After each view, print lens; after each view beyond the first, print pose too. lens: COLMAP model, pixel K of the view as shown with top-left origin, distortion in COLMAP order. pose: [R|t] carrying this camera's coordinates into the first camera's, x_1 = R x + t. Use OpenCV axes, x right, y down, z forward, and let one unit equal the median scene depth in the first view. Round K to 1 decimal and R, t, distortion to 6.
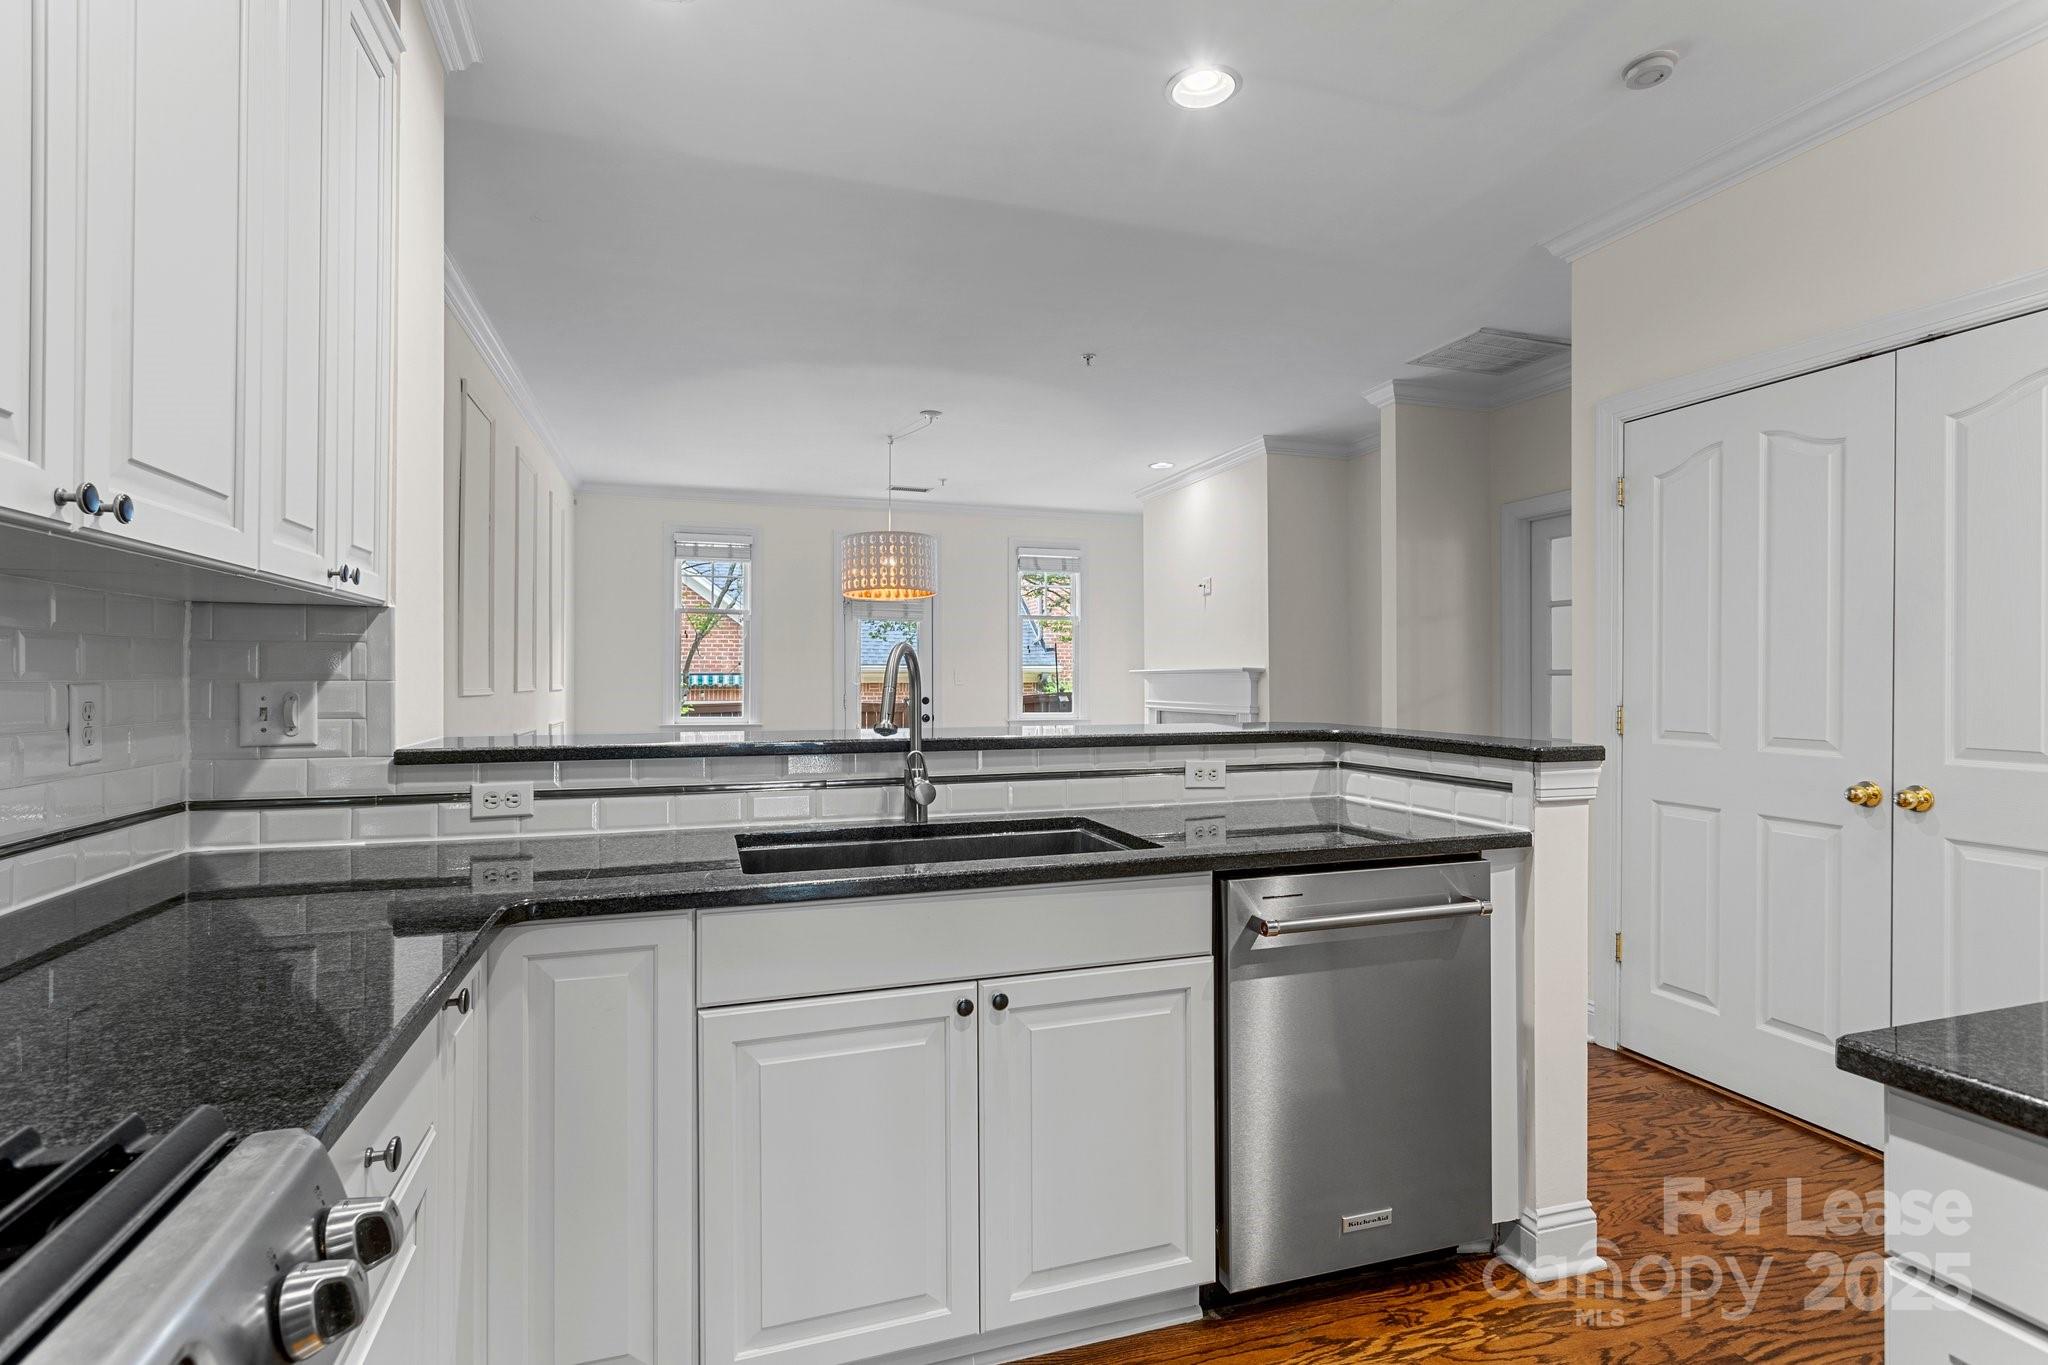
lens RADIAL K [[981.5, 0, 1018.1], [0, 981.5, 681.9], [0, 0, 1]] dist [0.002696, 0.000678]
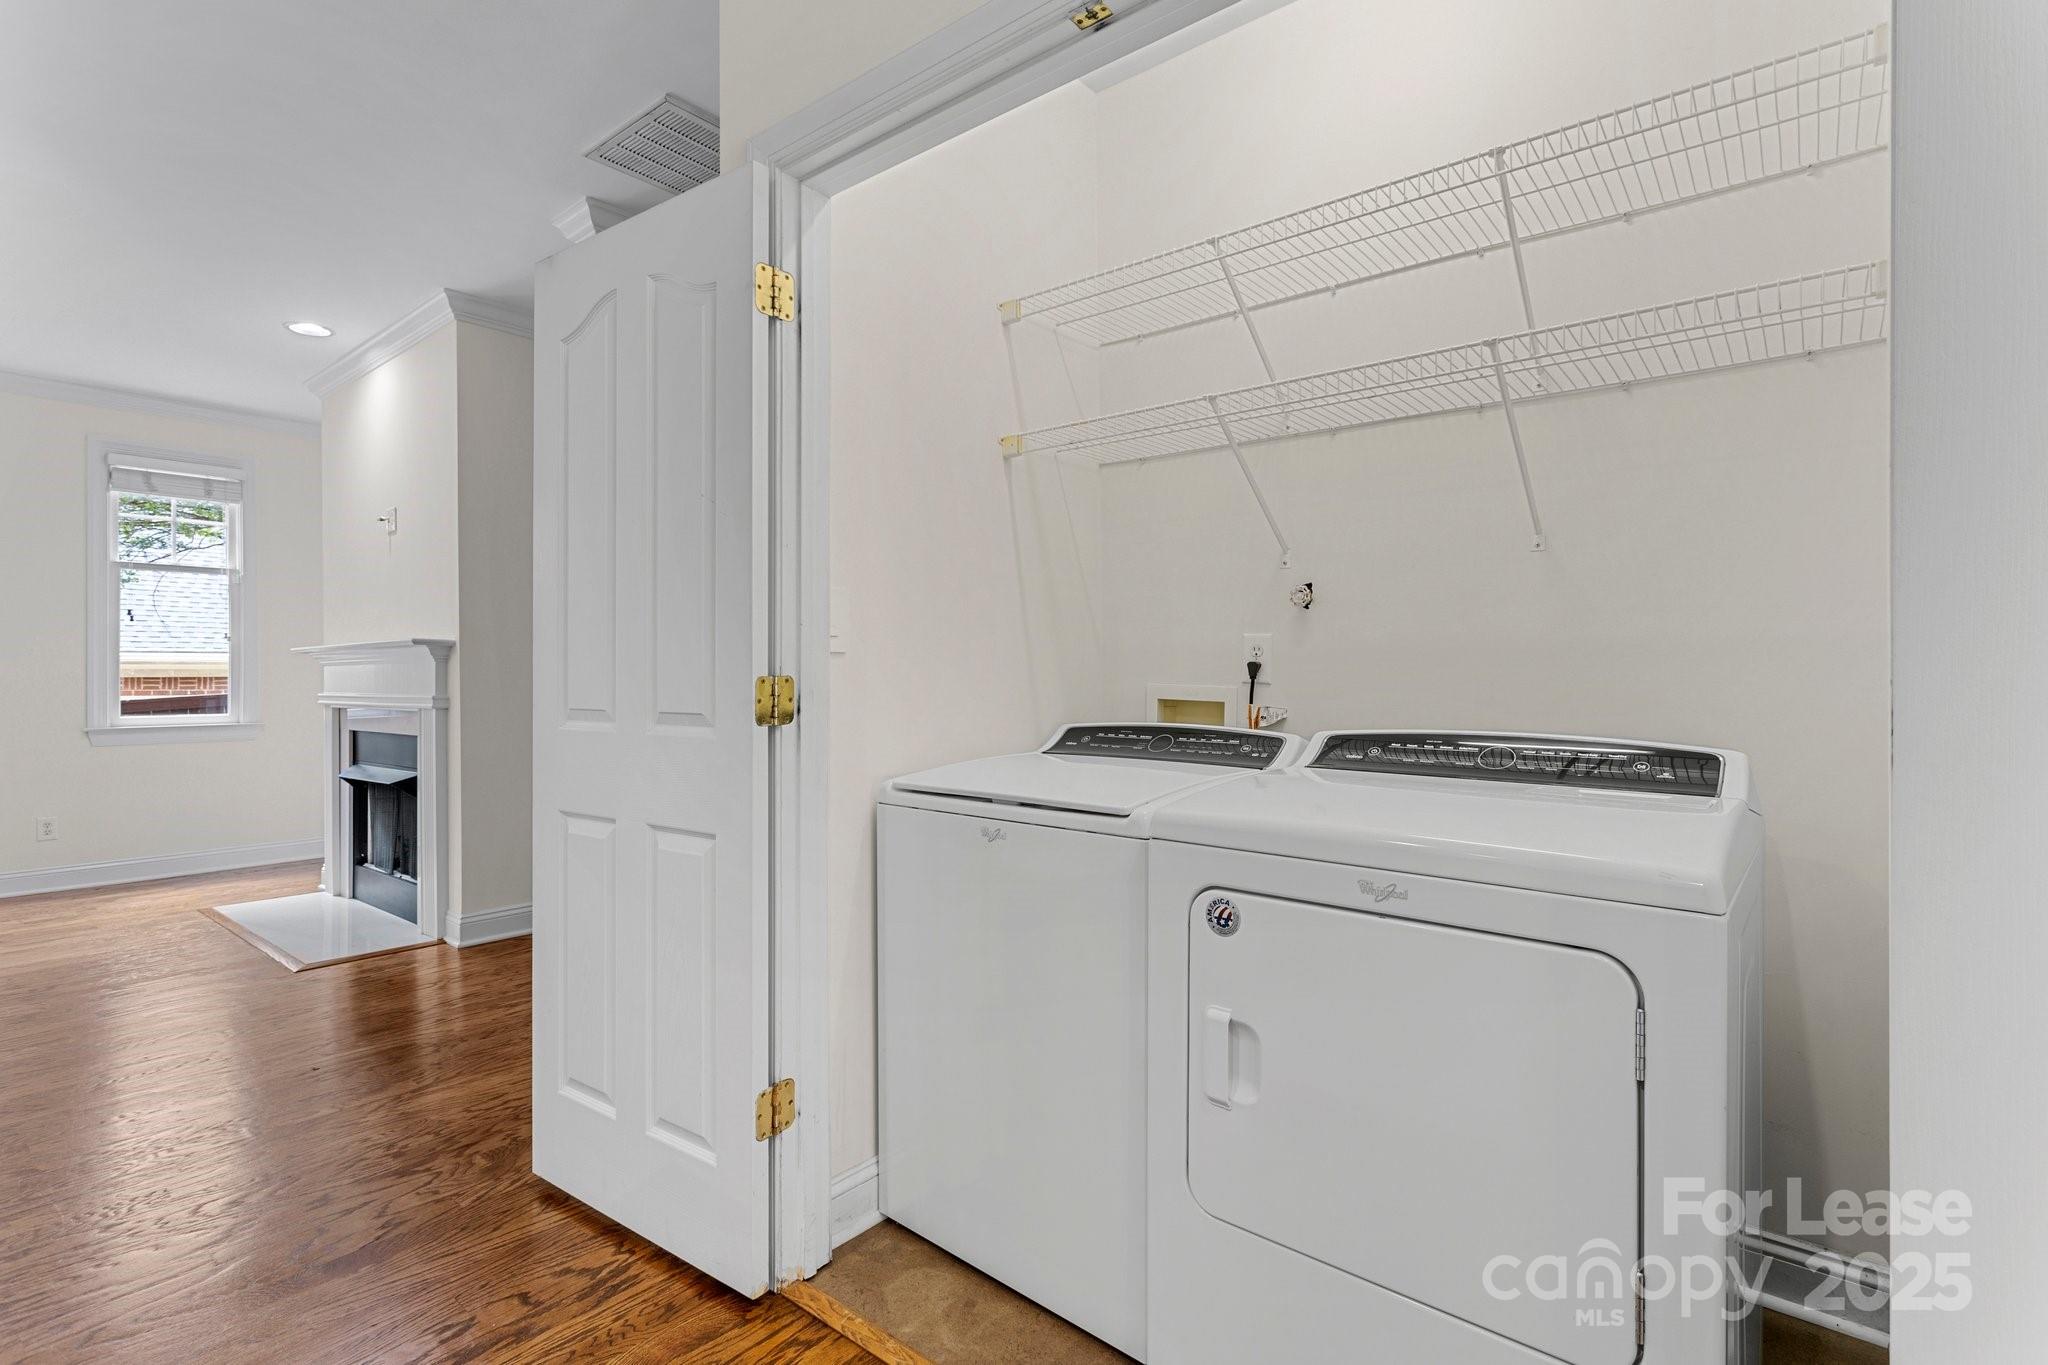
lens RADIAL K [[985.3, 0, 1006.1], [0, 985.3, 676.9], [0, 0, 1]] dist [0.005678, 0.001165]
pose [[0.853086, -0.003717, 0.521757, 0.561130], [0.004826, 0.999988, -0.000767, 0.033222], [-0.521748, 0.003172, 0.853094, 0.588156]]
